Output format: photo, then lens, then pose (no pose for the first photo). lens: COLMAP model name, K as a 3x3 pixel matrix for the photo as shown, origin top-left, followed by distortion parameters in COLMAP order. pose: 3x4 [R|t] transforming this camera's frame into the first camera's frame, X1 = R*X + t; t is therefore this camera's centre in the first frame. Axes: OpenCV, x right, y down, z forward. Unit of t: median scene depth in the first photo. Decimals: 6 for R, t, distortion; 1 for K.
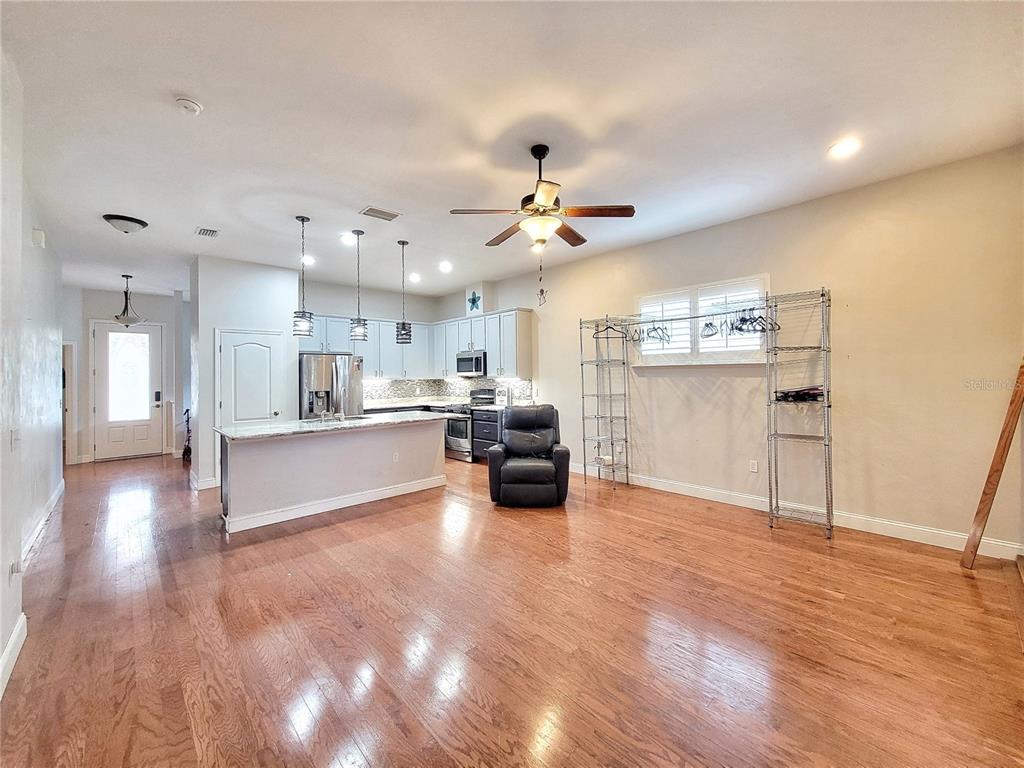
lens RADIAL K [[419.0, 0, 512.4], [0, 419.0, 370.7], [0, 0, 1]] dist [0.001728, 0.000066]
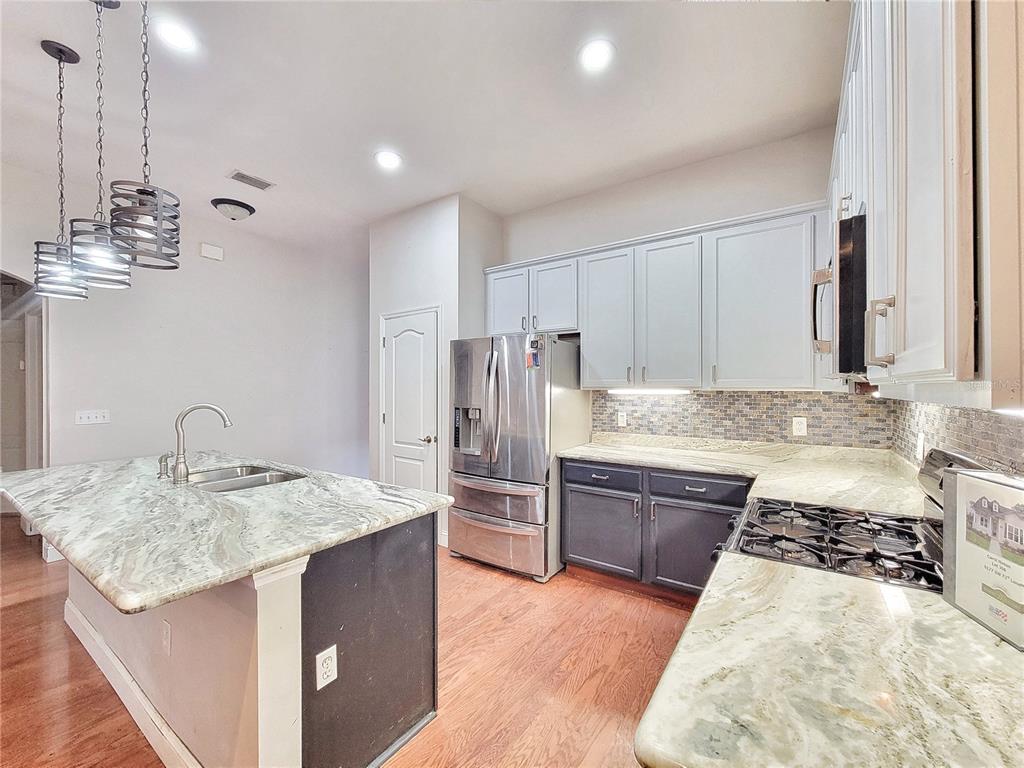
lens RADIAL K [[418.1, 0, 512.0], [0, 418.1, 384.0], [0, 0, 1]] dist [-0.001412, -0.000149]
pose [[0.216129, 0.010360, -0.976310, 0.071071], [0.009320, 0.999876, 0.012673, 0.015082], [0.976320, -0.011839, 0.216005, 1.124386]]
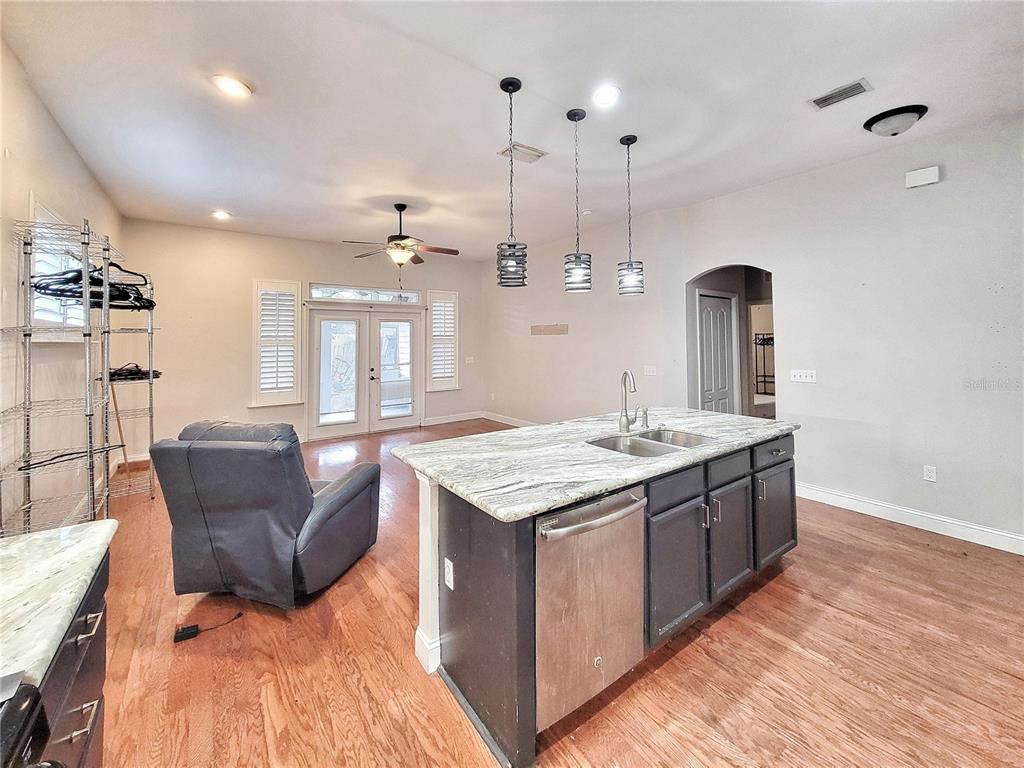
lens RADIAL K [[414.1, 0, 509.4], [0, 414.1, 328.1], [0, 0, 1]] dist [0.000041, 0.000013]
pose [[-0.991553, 0.026569, 0.126953, -0.301103], [0.021471, 0.998914, -0.041358, 0.003895], [-0.127914, -0.038283, -0.991046, 1.413219]]
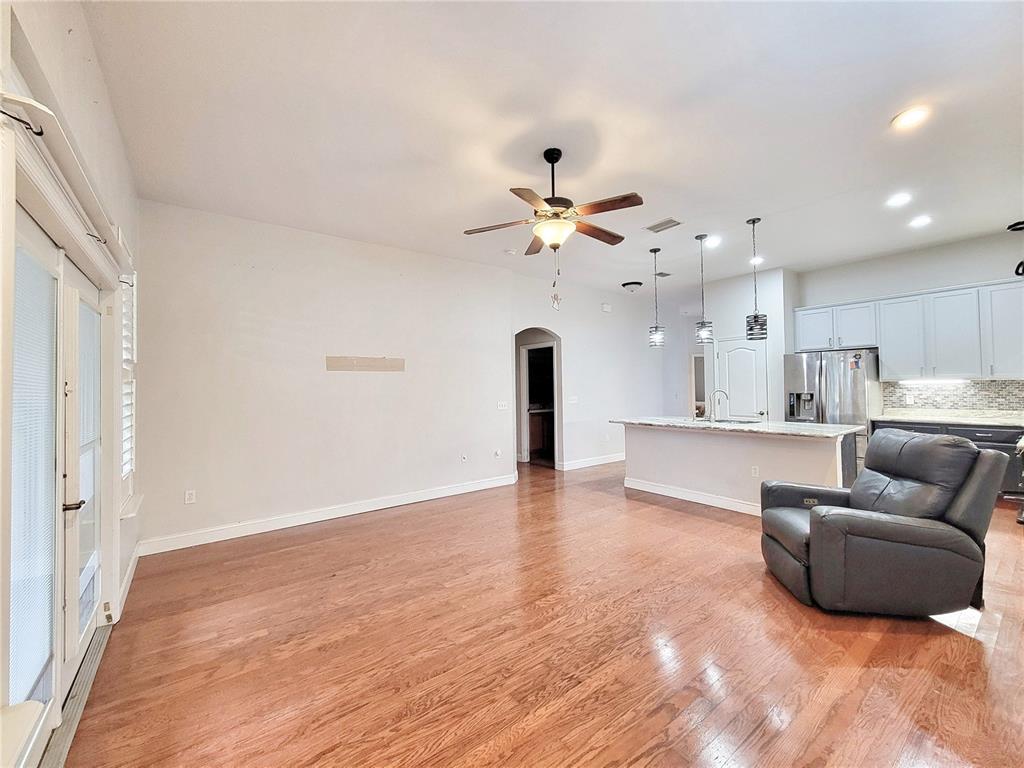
lens RADIAL K [[416.6, 0, 513.6], [0, 416.6, 379.7], [0, 0, 1]] dist [-0.000291, -0.000110]
pose [[-0.104270, -0.000180, -0.994549, 0.601169], [0.029139, 0.999570, -0.003236, 0.004683], [0.994122, -0.029318, -0.104220, 0.567035]]
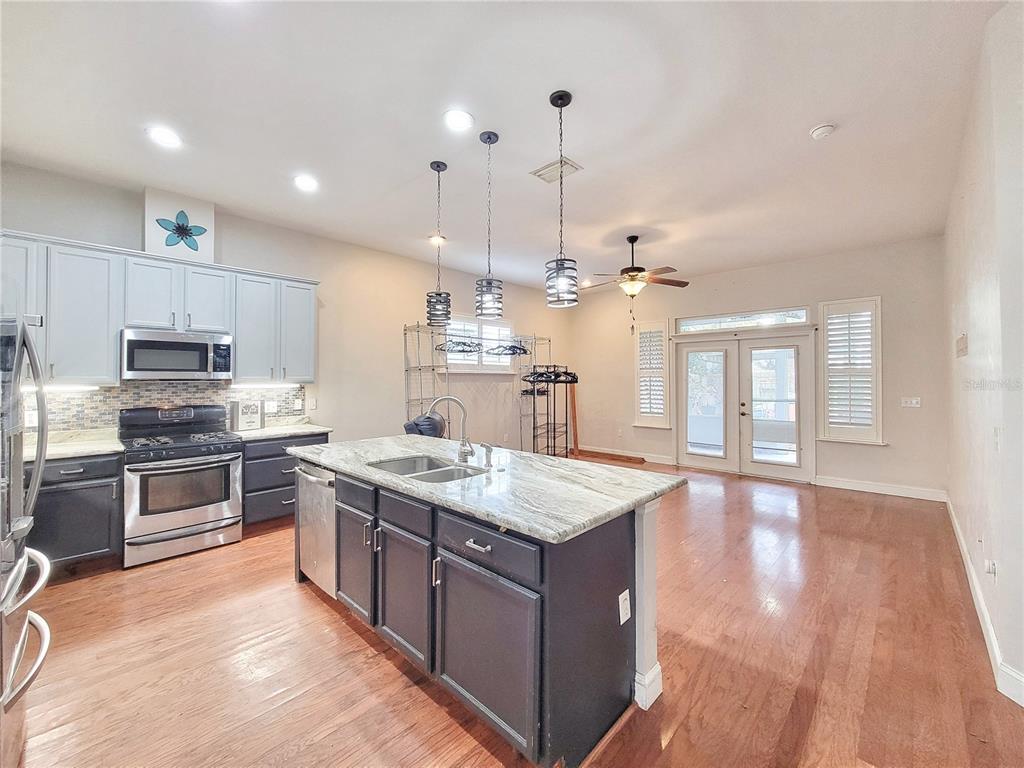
lens RADIAL K [[418.7, 0, 514.3], [0, 418.7, 375.1], [0, 0, 1]] dist [0.001025, 0.000220]
pose [[-0.060032, 0.023372, 0.997923, -0.849598], [-0.006828, 0.999693, -0.023824, 0.022114], [-0.998173, -0.008244, -0.059854, 0.878857]]
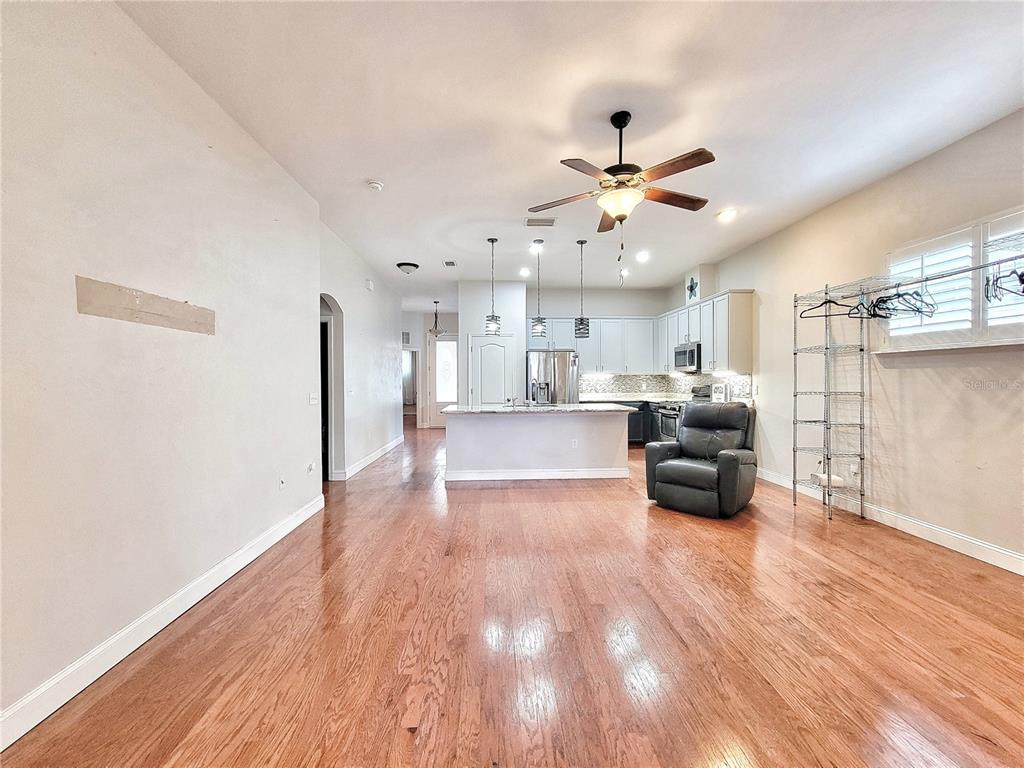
lens RADIAL K [[418.1, 0, 512.0], [0, 418.1, 384.0], [0, 0, 1]] dist [-0.001412, -0.000149]
pose [[0.761542, 0.018780, -0.647843, 0.280883], [0.000956, 0.999546, 0.030100, 0.019469], [0.648115, -0.023542, 0.761179, 0.071250]]
